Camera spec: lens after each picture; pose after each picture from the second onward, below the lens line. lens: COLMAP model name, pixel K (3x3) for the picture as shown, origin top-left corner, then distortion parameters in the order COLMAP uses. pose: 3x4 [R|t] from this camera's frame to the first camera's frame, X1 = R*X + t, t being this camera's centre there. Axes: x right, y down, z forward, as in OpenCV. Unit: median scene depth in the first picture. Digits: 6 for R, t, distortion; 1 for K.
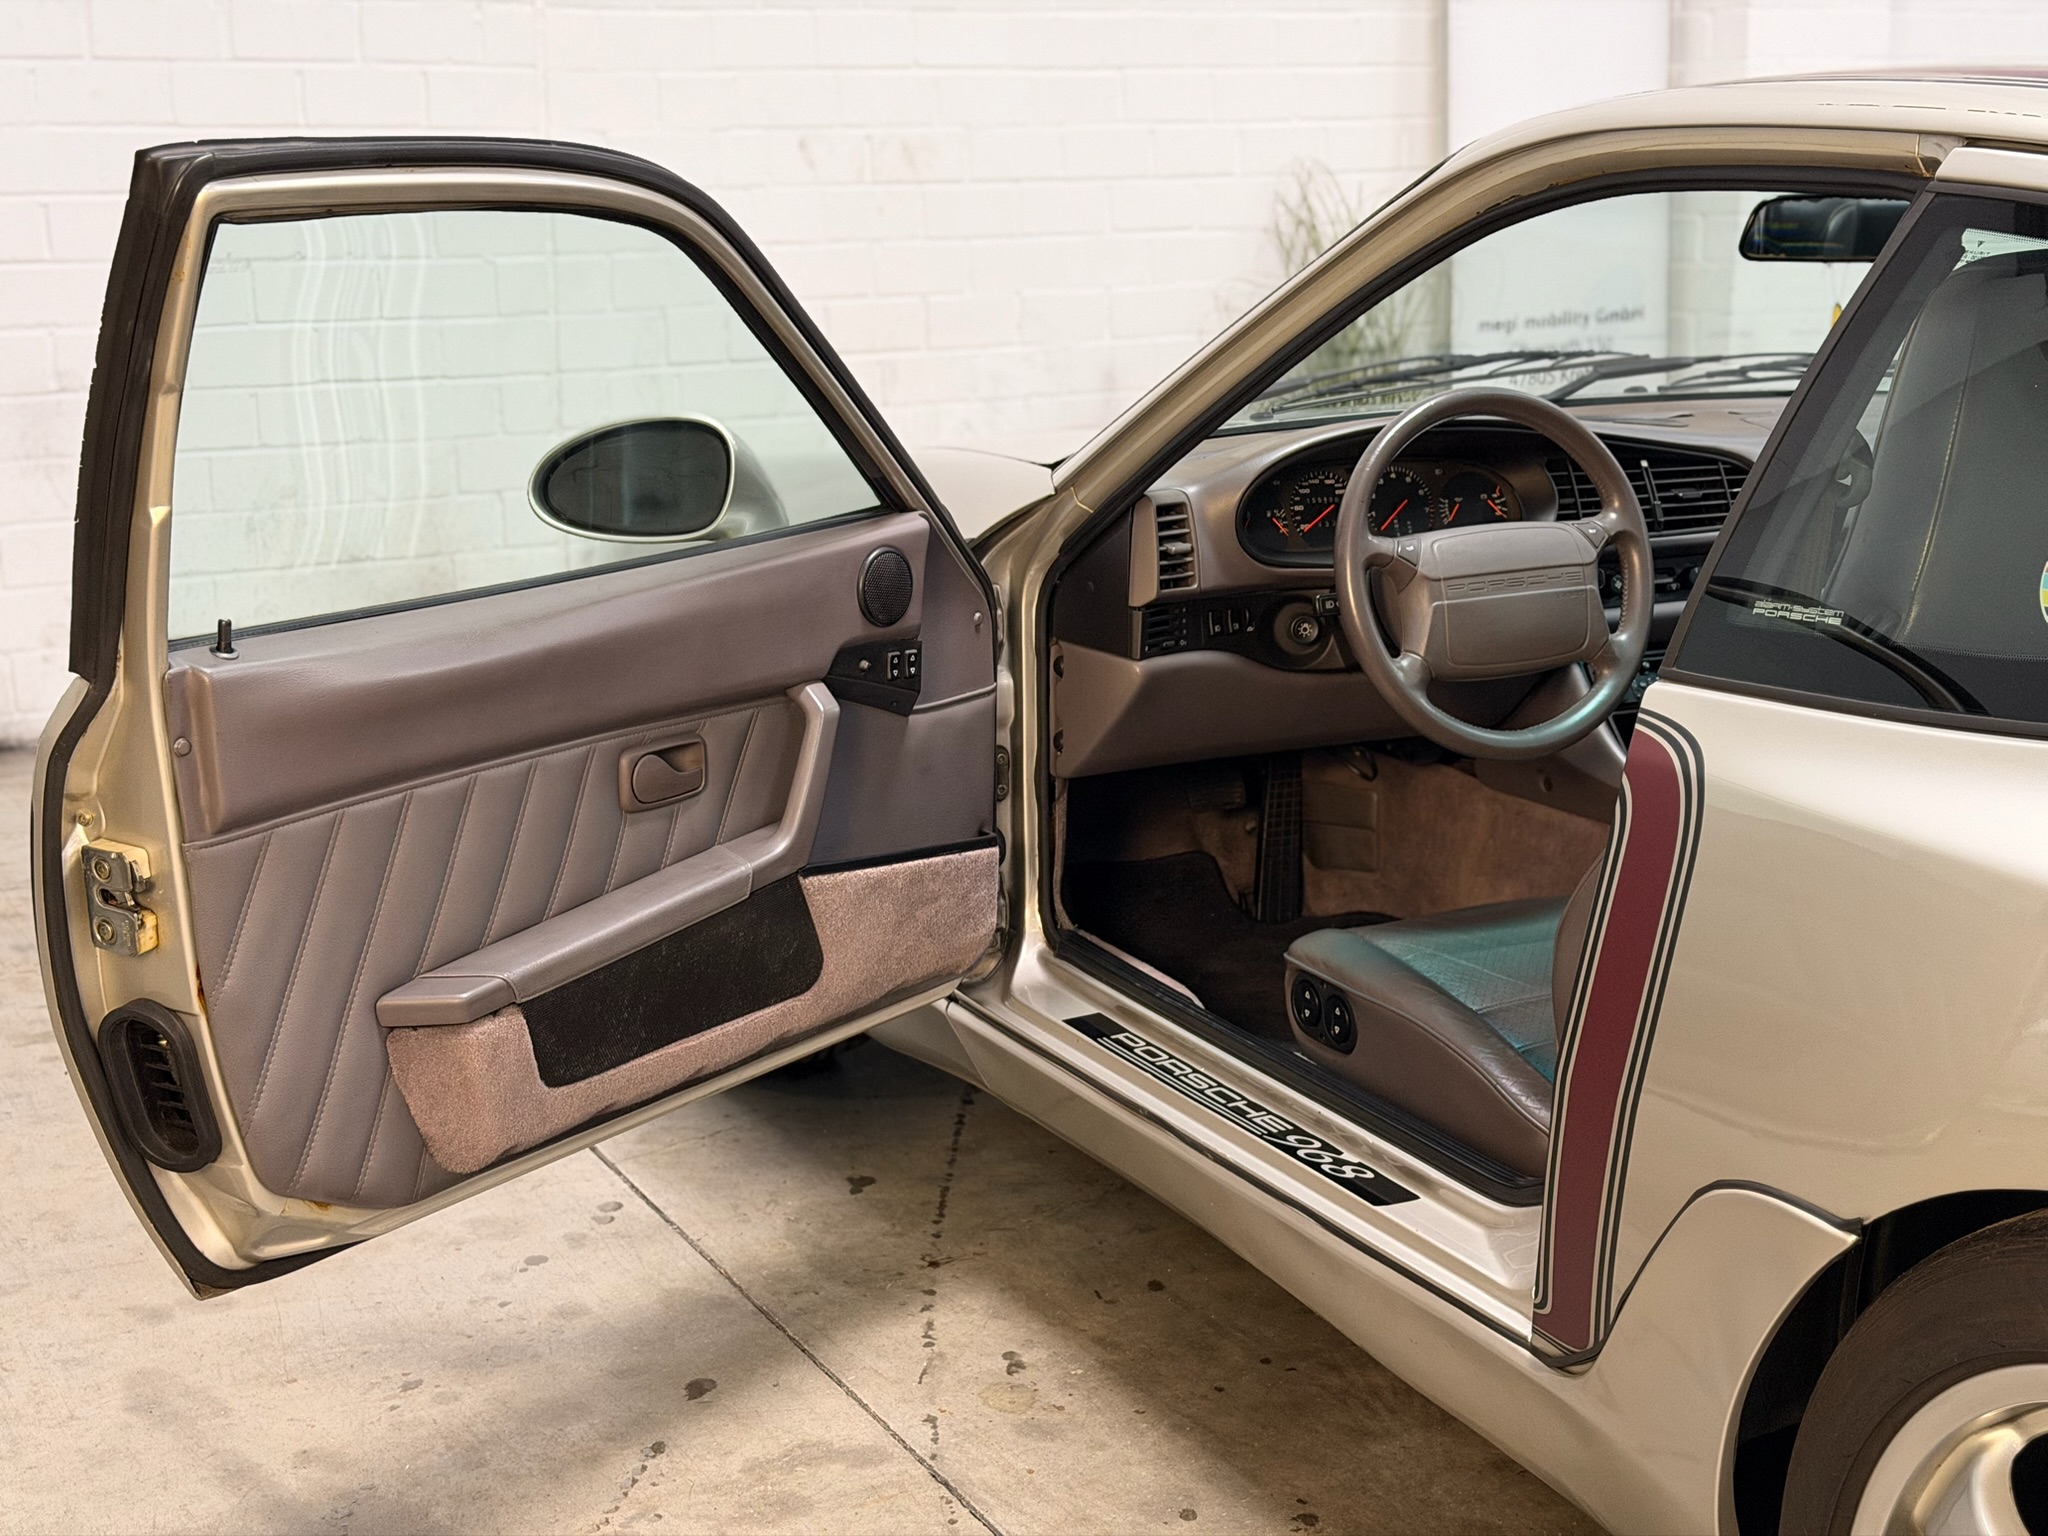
lens RADIAL K [[2824.5, 0, 940.9], [0, 2824.5, 773.9], [0, 0, 1]] dist [0.033524, 0.011025]
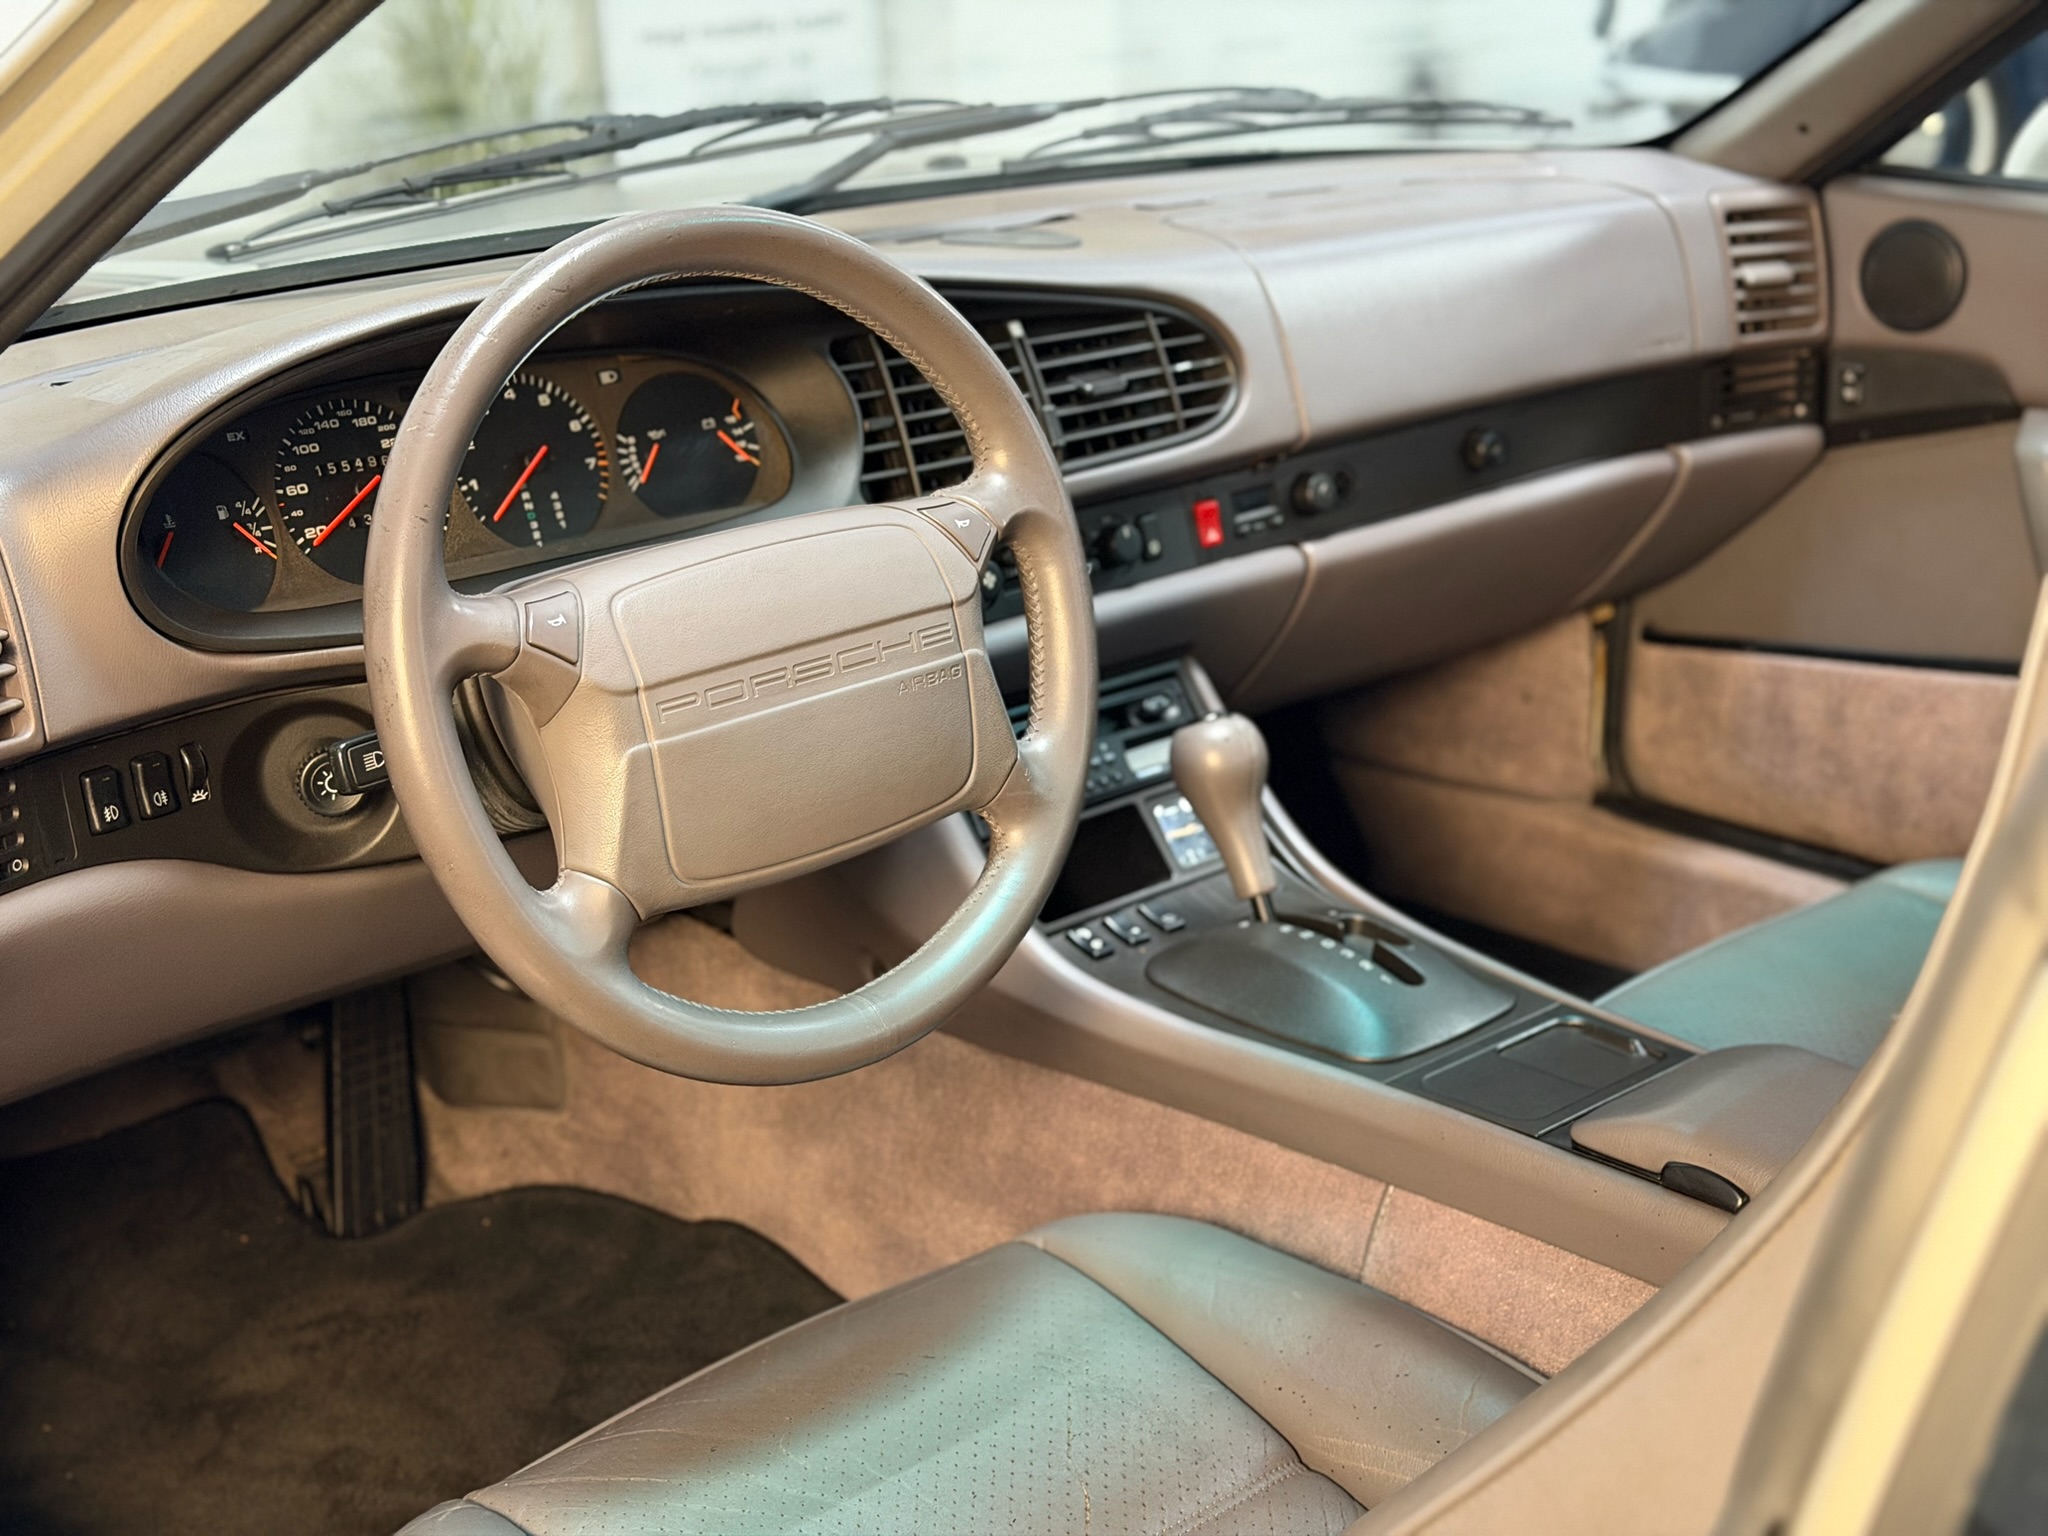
lens RADIAL K [[2786.8, 0, 1024.0], [0, 2786.8, 768.0], [0, 0, 1]] dist [0.141329, 0.009343]
pose [[0.949201, -0.104813, 0.296702, 0.097714], [0.075590, 0.991236, 0.108339, -0.088466], [-0.305457, -0.080408, 0.948805, 0.538557]]
